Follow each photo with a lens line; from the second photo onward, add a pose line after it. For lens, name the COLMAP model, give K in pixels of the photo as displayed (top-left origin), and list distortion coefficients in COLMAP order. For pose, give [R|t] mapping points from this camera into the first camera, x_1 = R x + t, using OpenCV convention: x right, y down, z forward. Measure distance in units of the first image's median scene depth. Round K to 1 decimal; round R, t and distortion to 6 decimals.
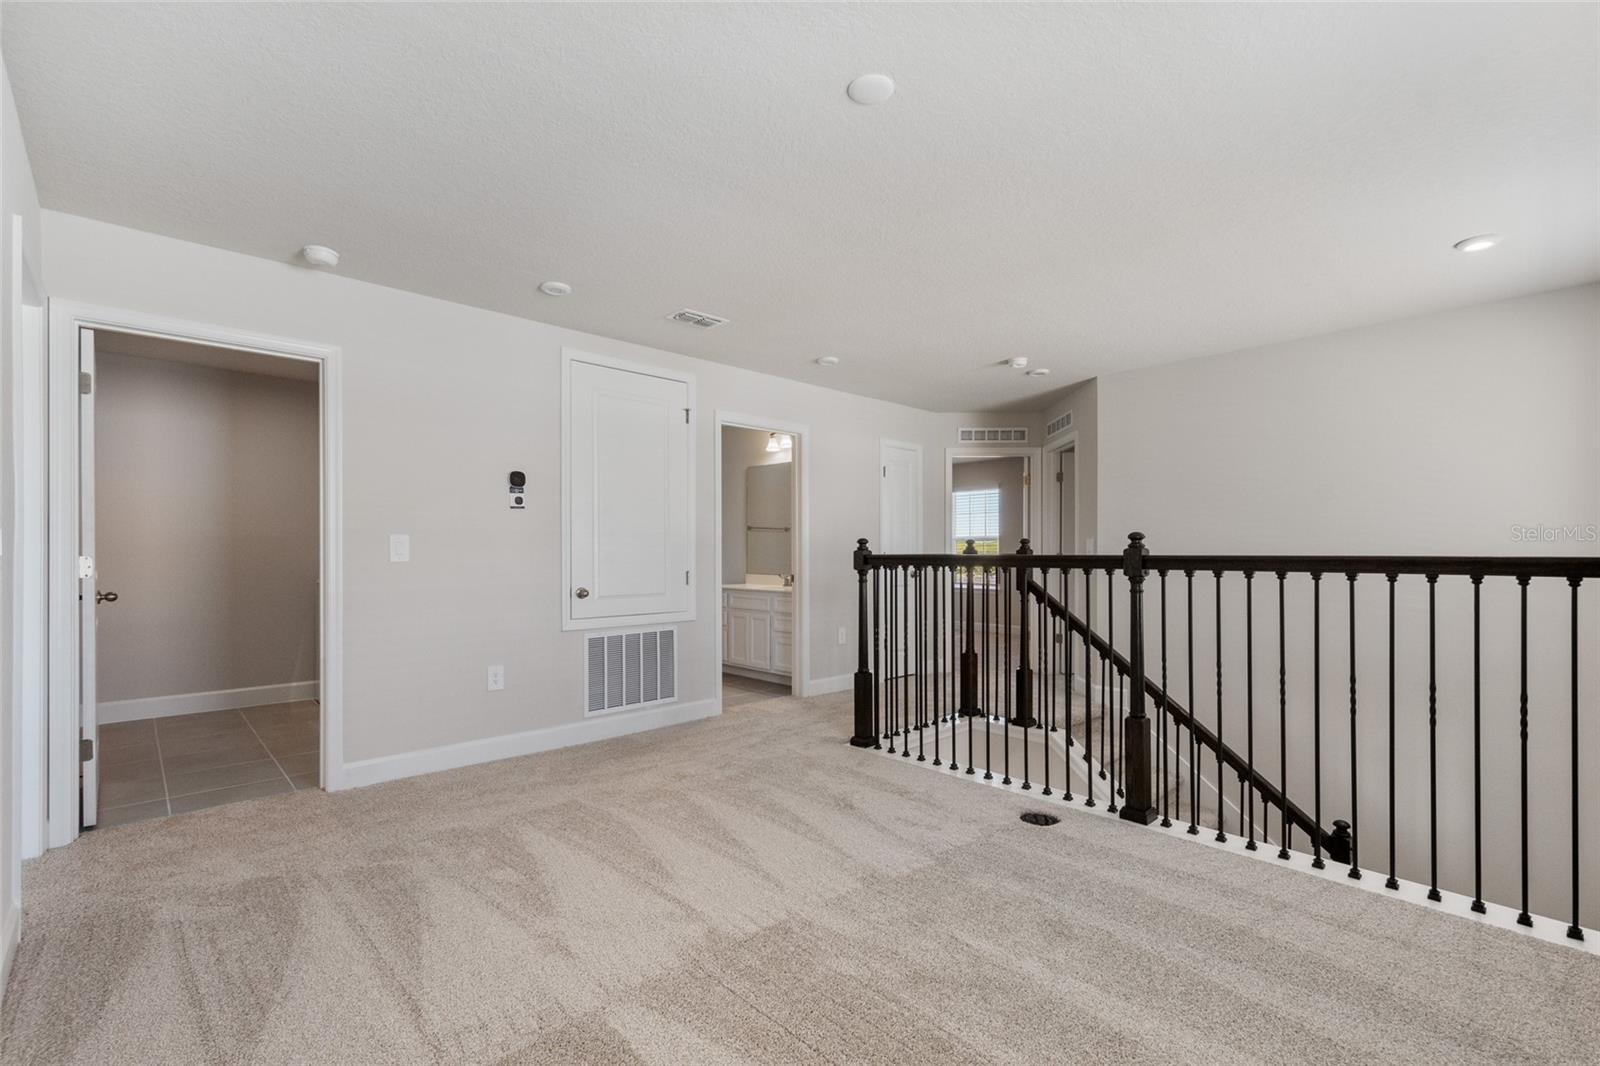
lens RADIAL K [[714.3, 0, 797.4], [0, 714.3, 532.0], [0, 0, 1]] dist [0.009360, -0.001847]
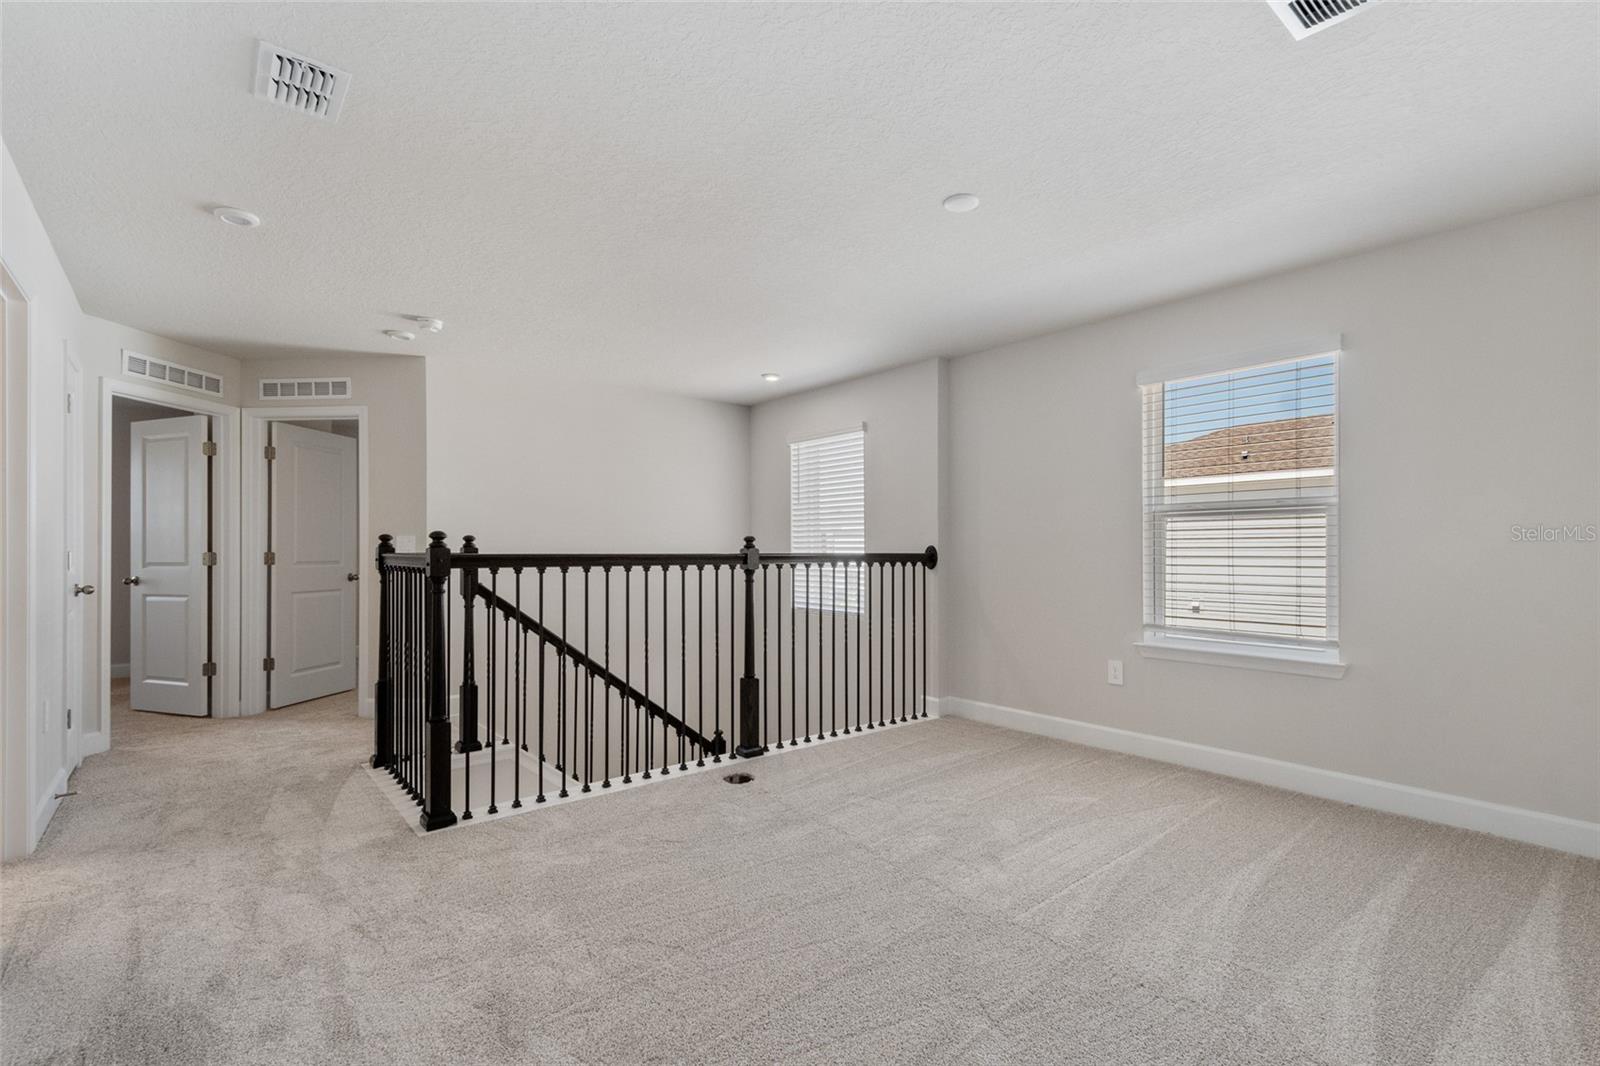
lens RADIAL K [[714.3, 0, 807.8], [0, 714.3, 539.6], [0, 0, 1]] dist [0.009360, -0.001847]
pose [[0.044565, 0.016165, 0.998876, -0.576519], [-0.031192, 0.999404, -0.014782, 0.015819], [-0.998519, -0.030498, 0.045043, 0.580230]]
